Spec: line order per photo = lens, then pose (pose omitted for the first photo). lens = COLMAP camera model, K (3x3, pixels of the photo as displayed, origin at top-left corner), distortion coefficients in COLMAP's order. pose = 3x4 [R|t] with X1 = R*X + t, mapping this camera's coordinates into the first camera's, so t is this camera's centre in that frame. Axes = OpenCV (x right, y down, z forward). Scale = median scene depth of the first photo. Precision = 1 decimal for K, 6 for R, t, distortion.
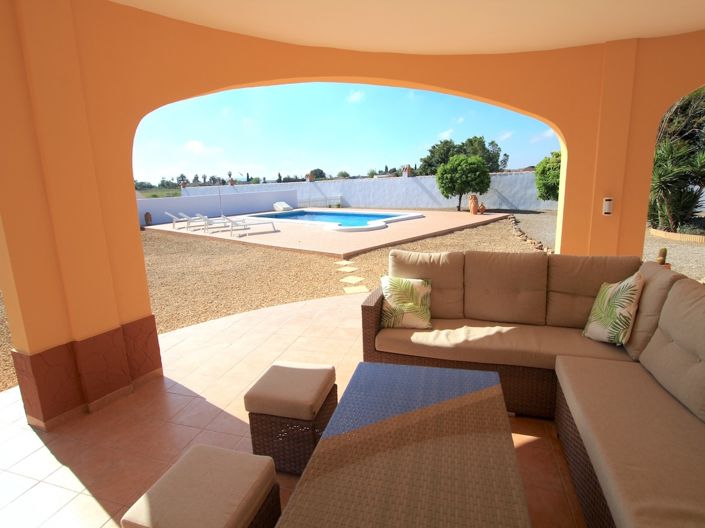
lens RADIAL K [[365.8, 0, 353.0], [0, 365.8, 257.3], [0, 0, 1]] dist [-0.019696, -0.000933]
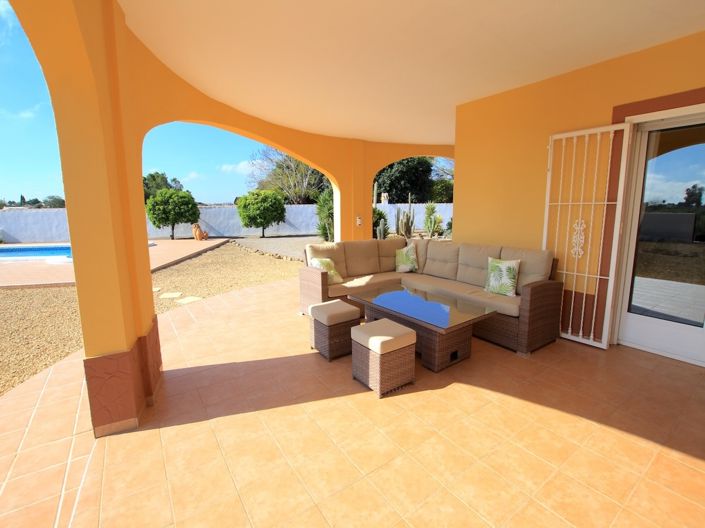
lens RADIAL K [[326.4, 0, 351.8], [0, 326.4, 263.8], [0, 0, 1]] dist [-0.028085, 0.000258]
pose [[0.630946, -0.099083, 0.769474, -0.129362], [0.143468, 0.989607, 0.009790, 0.011490], [-0.762446, 0.104218, 0.638603, -0.012757]]
